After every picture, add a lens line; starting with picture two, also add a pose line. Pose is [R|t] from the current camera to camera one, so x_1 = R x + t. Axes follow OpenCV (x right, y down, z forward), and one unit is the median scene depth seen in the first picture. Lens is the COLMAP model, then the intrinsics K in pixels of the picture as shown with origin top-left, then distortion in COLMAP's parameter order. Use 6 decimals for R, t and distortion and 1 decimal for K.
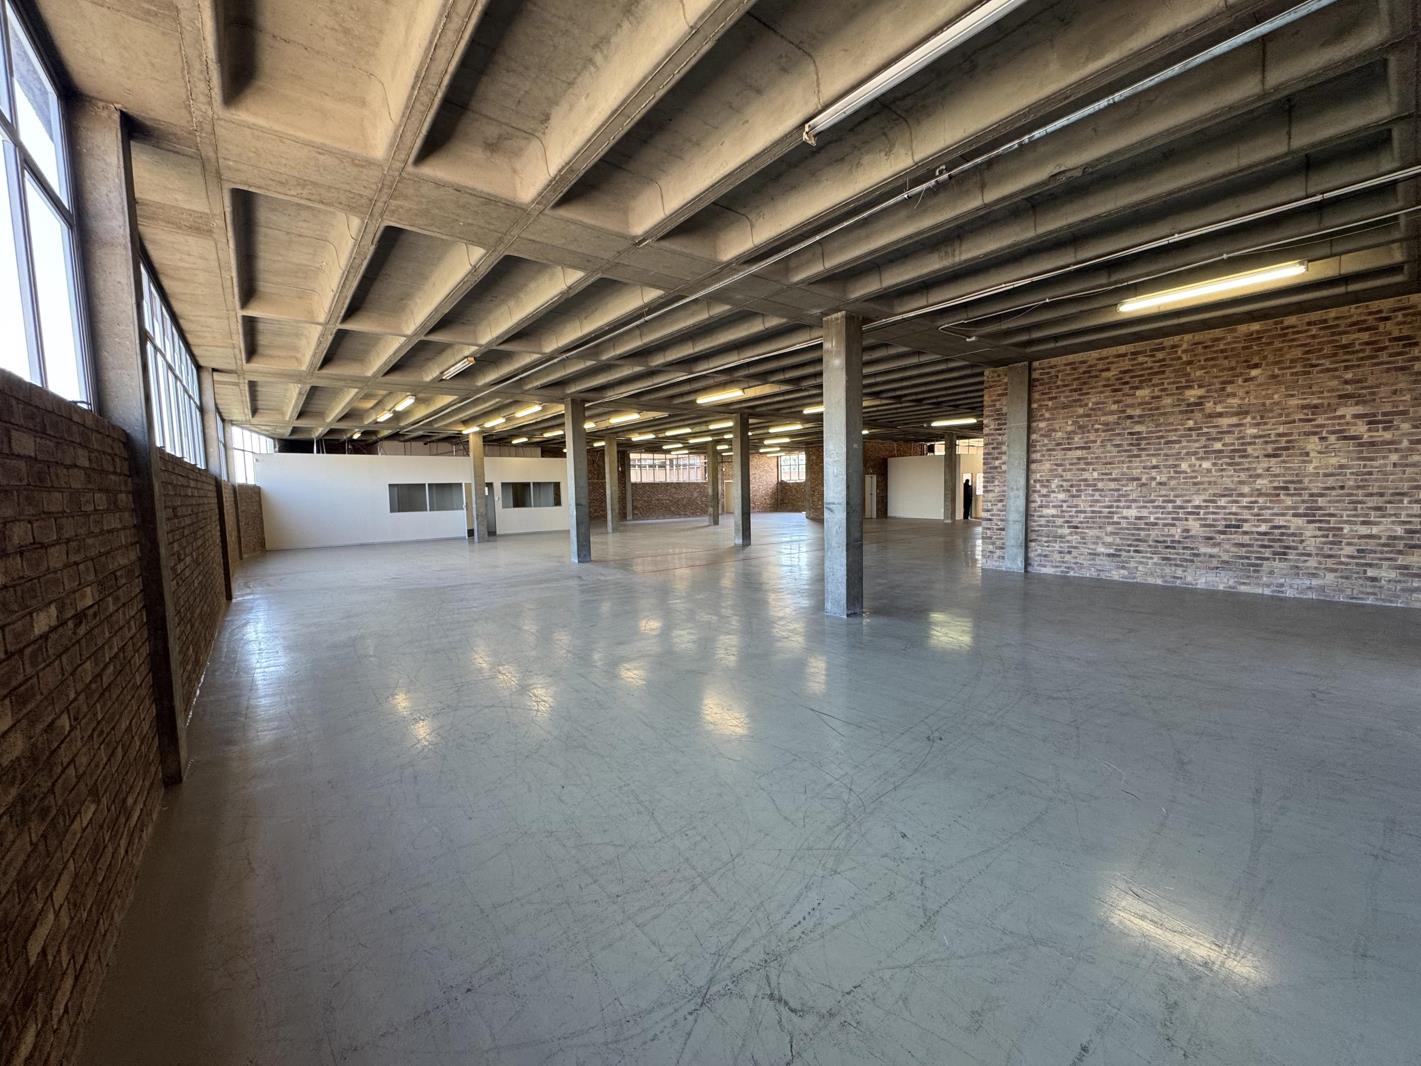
lens RADIAL K [[566.3, 0, 710.5], [0, 566.3, 533.0], [0, 0, 1]] dist [-0.000567, -0.000114]
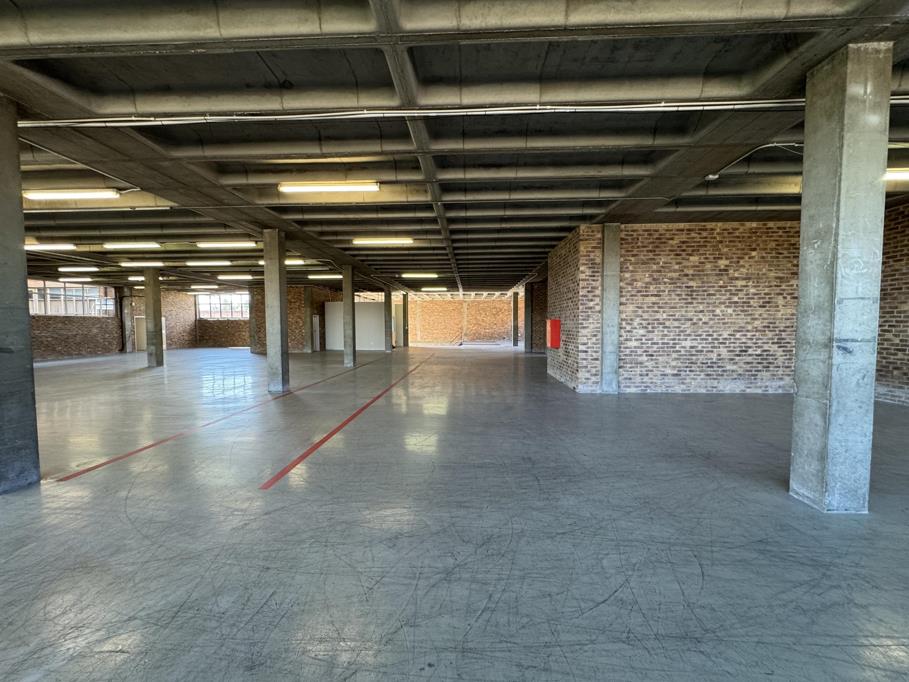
lens RADIAL K [[362.2, 0, 454.5], [0, 362.2, 341.0], [0, 0, 1]] dist [-0.000567, -0.000114]
pose [[0.658906, -0.016181, 0.752051, -0.314781], [0.048994, 0.998569, -0.021441, -0.052469], [-0.750628, 0.050973, 0.658756, 0.865712]]
